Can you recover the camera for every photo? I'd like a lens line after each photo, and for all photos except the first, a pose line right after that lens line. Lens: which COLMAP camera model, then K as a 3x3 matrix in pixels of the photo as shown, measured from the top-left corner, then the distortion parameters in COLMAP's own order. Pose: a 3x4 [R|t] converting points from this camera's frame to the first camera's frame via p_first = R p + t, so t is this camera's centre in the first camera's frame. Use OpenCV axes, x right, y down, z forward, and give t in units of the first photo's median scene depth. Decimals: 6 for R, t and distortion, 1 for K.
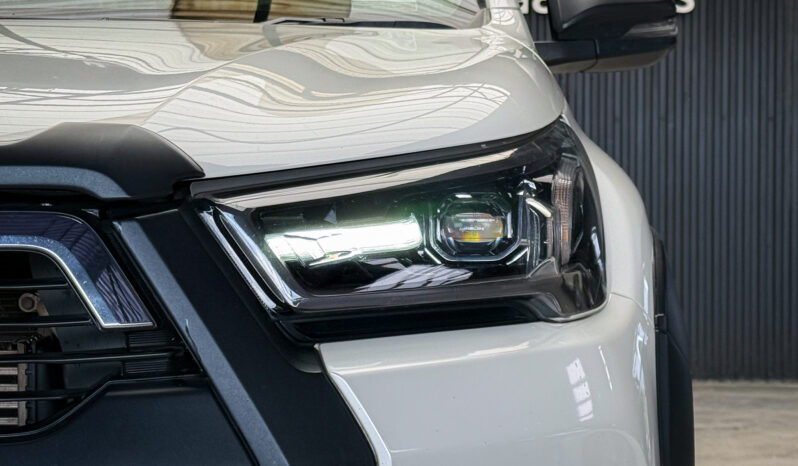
lens RADIAL K [[1698.2, 0, 398.8], [0, 1698.2, 229.8], [0, 0, 1]] dist [0.085989, 0.000000]
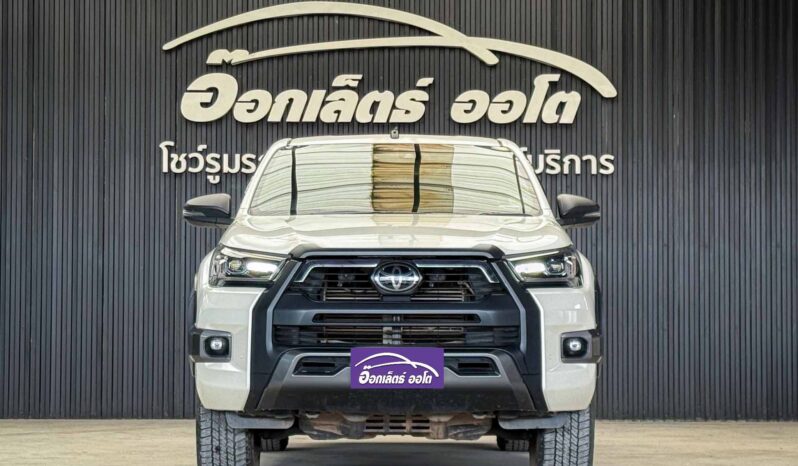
lens RADIAL K [[1698.2, 0, 412.9], [0, 1698.2, 231.8], [0, 0, 1]] dist [0.085989, 0.000000]
pose [[0.998817, 0.006599, 0.048169, -0.551064], [-0.003114, 0.997394, -0.072080, 0.232046], [-0.048519, 0.071845, 0.996235, -3.493623]]
